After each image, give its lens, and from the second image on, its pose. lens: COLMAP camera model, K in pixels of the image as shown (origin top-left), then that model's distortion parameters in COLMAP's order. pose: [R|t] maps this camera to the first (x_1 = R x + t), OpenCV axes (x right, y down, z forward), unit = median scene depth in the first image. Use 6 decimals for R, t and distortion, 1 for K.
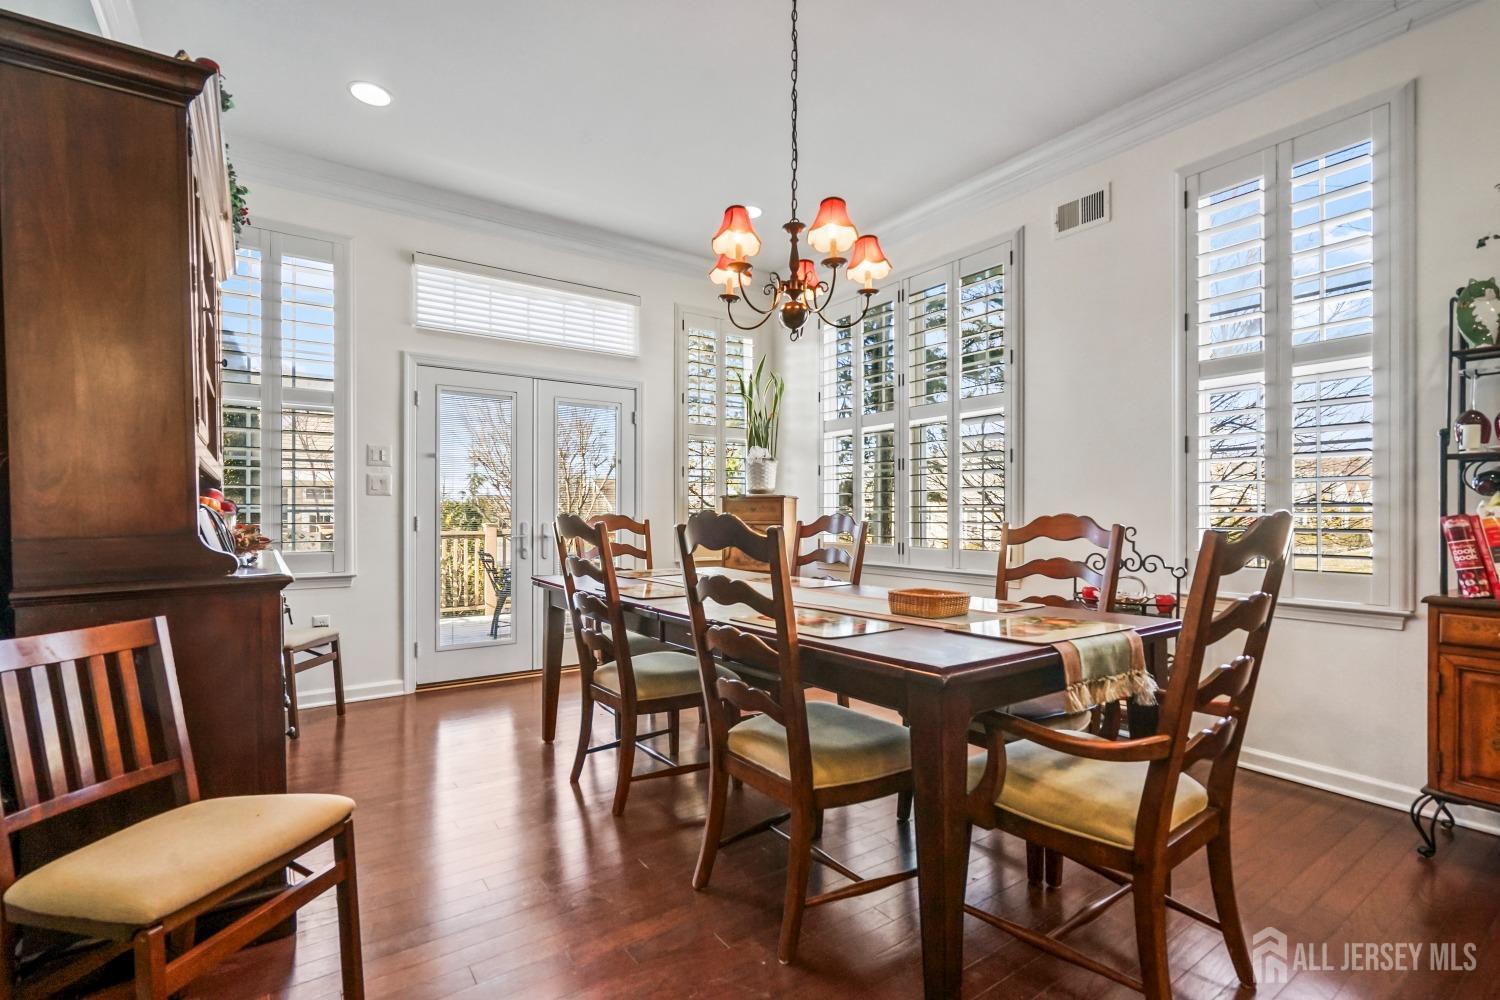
lens RADIAL K [[679.1, 0, 747.3], [0, 679.1, 506.9], [0, 0, 1]] dist [-0.003263, 0.000828]
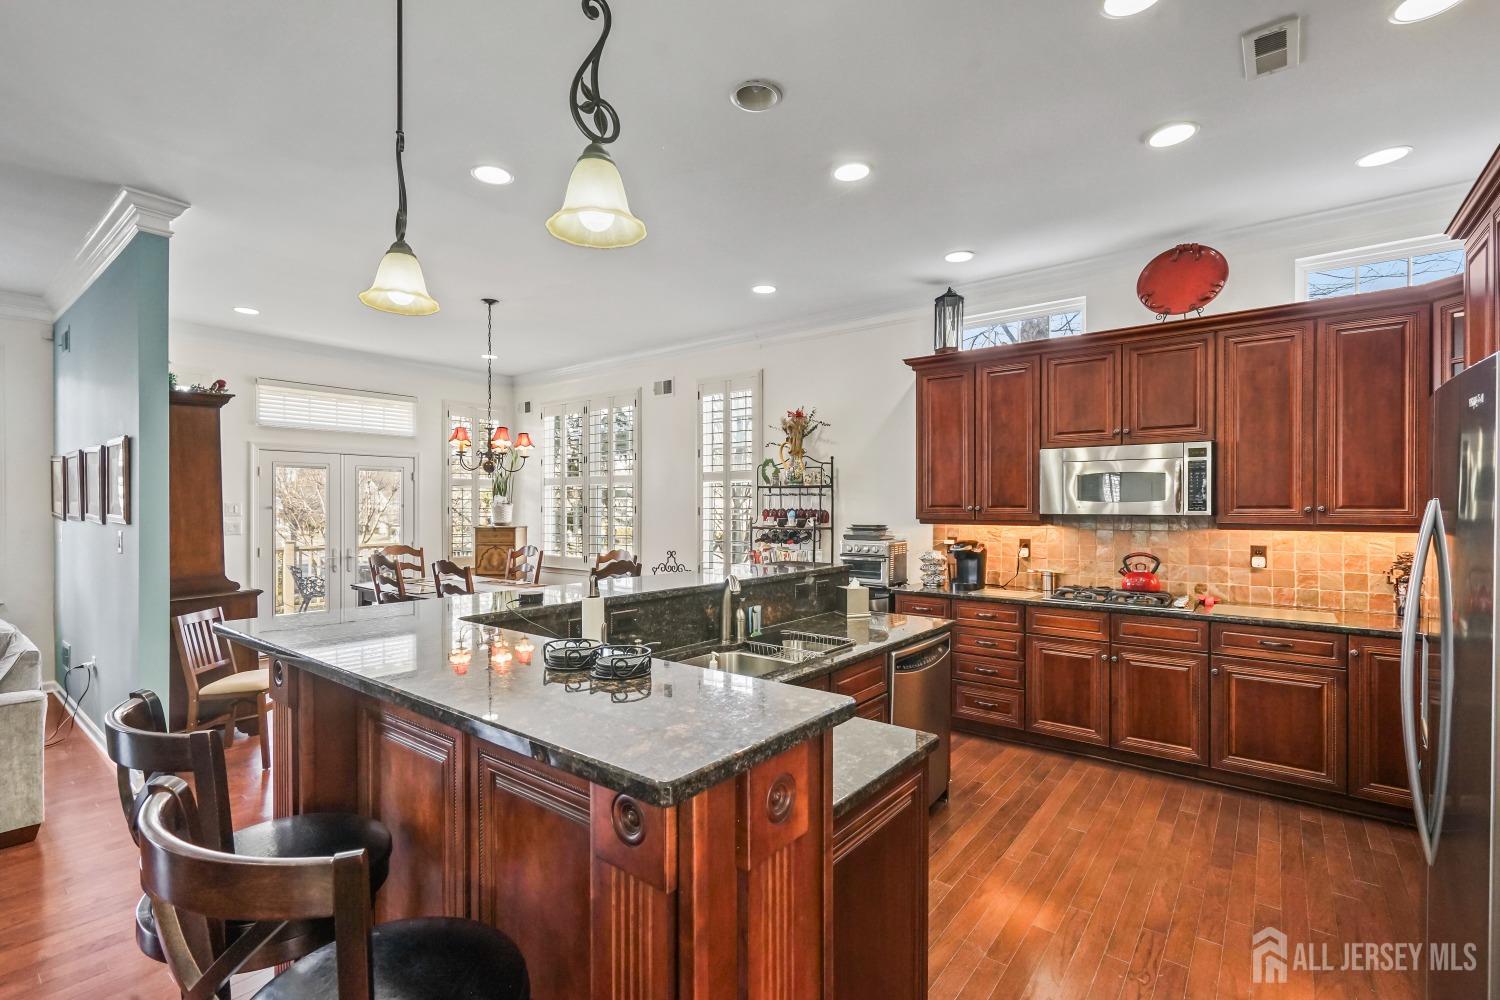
lens RADIAL K [[679.1, 0, 735.6], [0, 679.1, 509.4], [0, 0, 1]] dist [-0.003263, 0.000828]
pose [[0.961311, -0.002703, 0.275452, 0.134783], [-0.001349, 0.999894, 0.014522, -0.100070], [-0.275462, -0.014332, 0.961205, -0.810126]]
